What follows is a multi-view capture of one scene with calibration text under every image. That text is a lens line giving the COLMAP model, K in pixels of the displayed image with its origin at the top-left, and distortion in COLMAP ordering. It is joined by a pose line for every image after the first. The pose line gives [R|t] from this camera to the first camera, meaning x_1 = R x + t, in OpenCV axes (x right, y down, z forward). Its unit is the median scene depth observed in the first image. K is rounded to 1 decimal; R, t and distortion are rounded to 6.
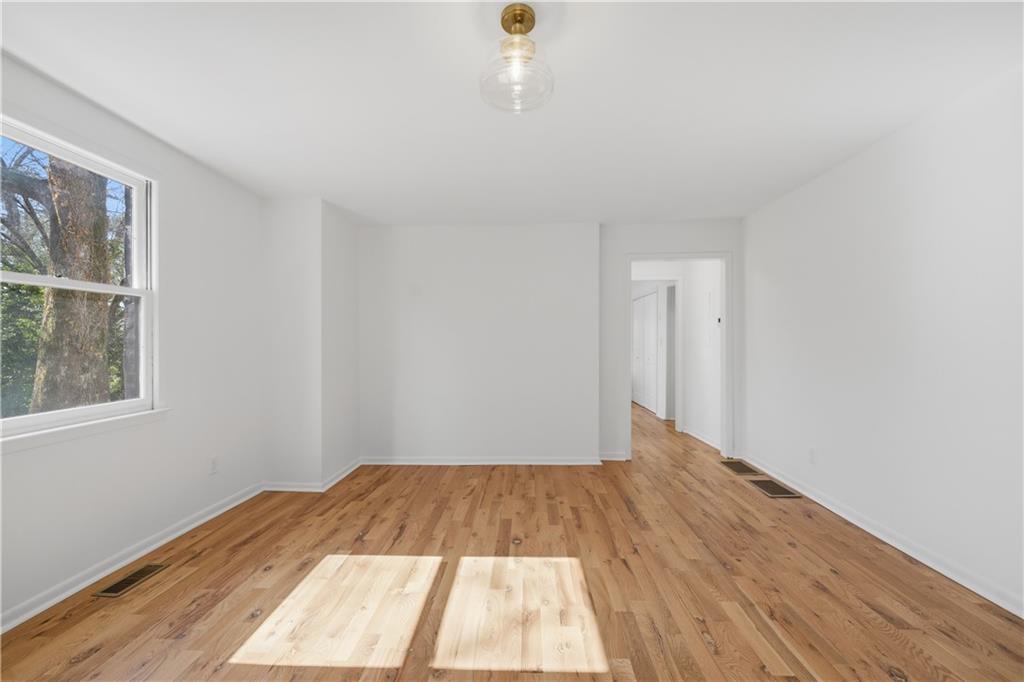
lens RADIAL K [[416.9, 0, 515.2], [0, 416.9, 339.1], [0, 0, 1]] dist [-0.001884, -0.000180]
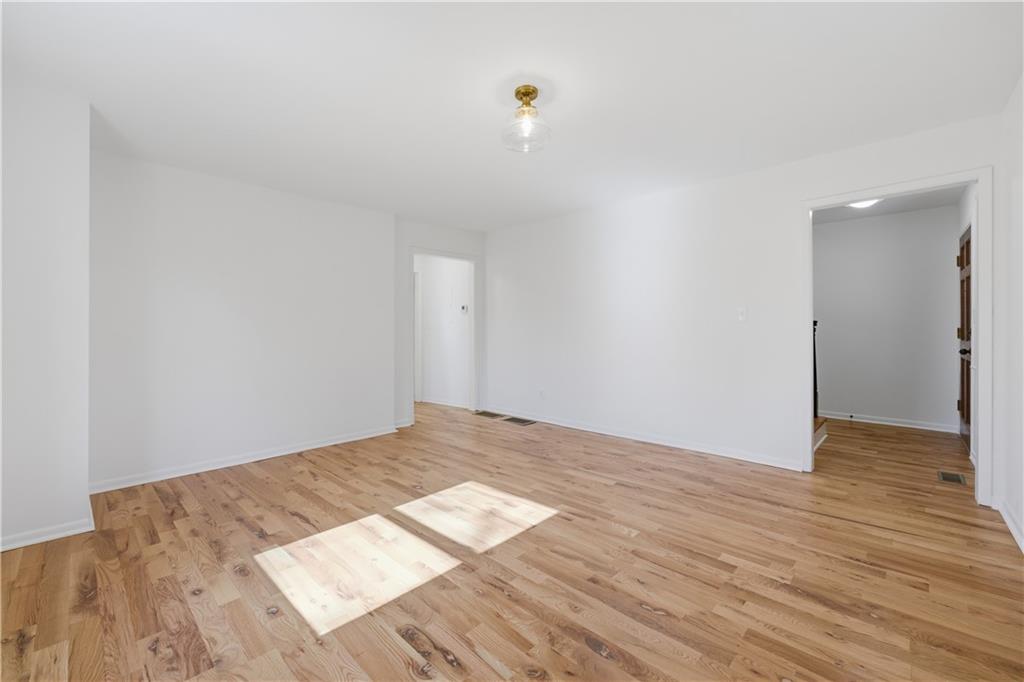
lens RADIAL K [[416.9, 0, 515.2], [0, 416.9, 339.1], [0, 0, 1]] dist [-0.001884, -0.000180]
pose [[0.660258, -0.011659, 0.750949, -0.709789], [-0.002740, 0.999835, 0.017933, 0.048306], [-0.751034, -0.013898, 0.660117, 0.025968]]
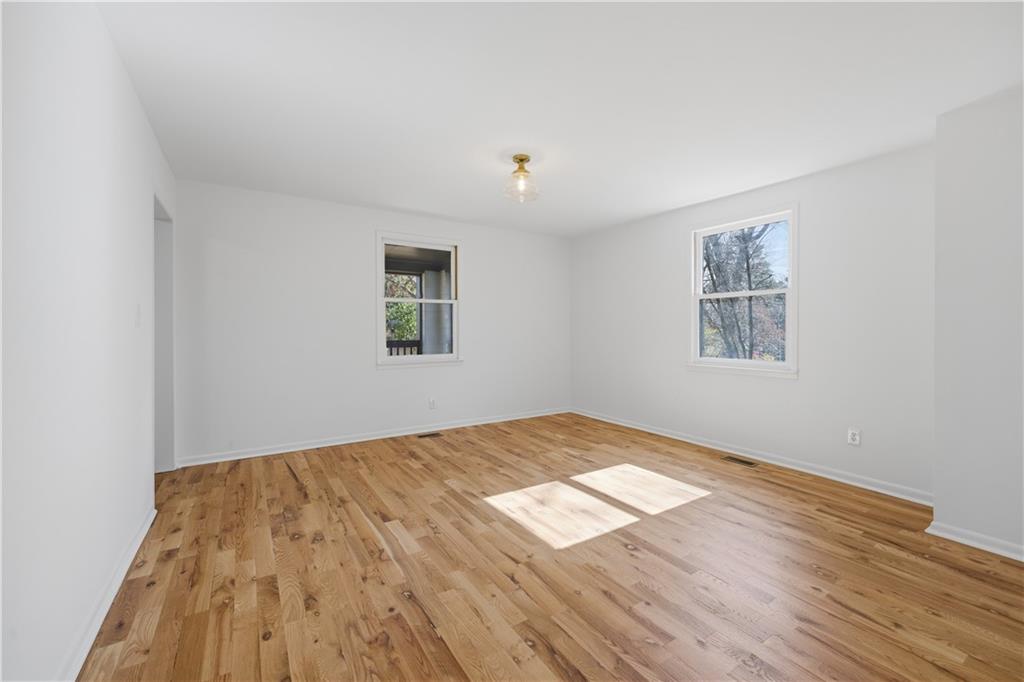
lens RADIAL K [[416.9, 0, 515.2], [0, 416.9, 339.1], [0, 0, 1]] dist [-0.001884, -0.000180]
pose [[-0.820832, 0.012481, -0.571034, 0.725220], [0.003689, 0.999856, 0.016551, 0.028655], [0.571158, 0.011479, -0.820760, 1.624395]]
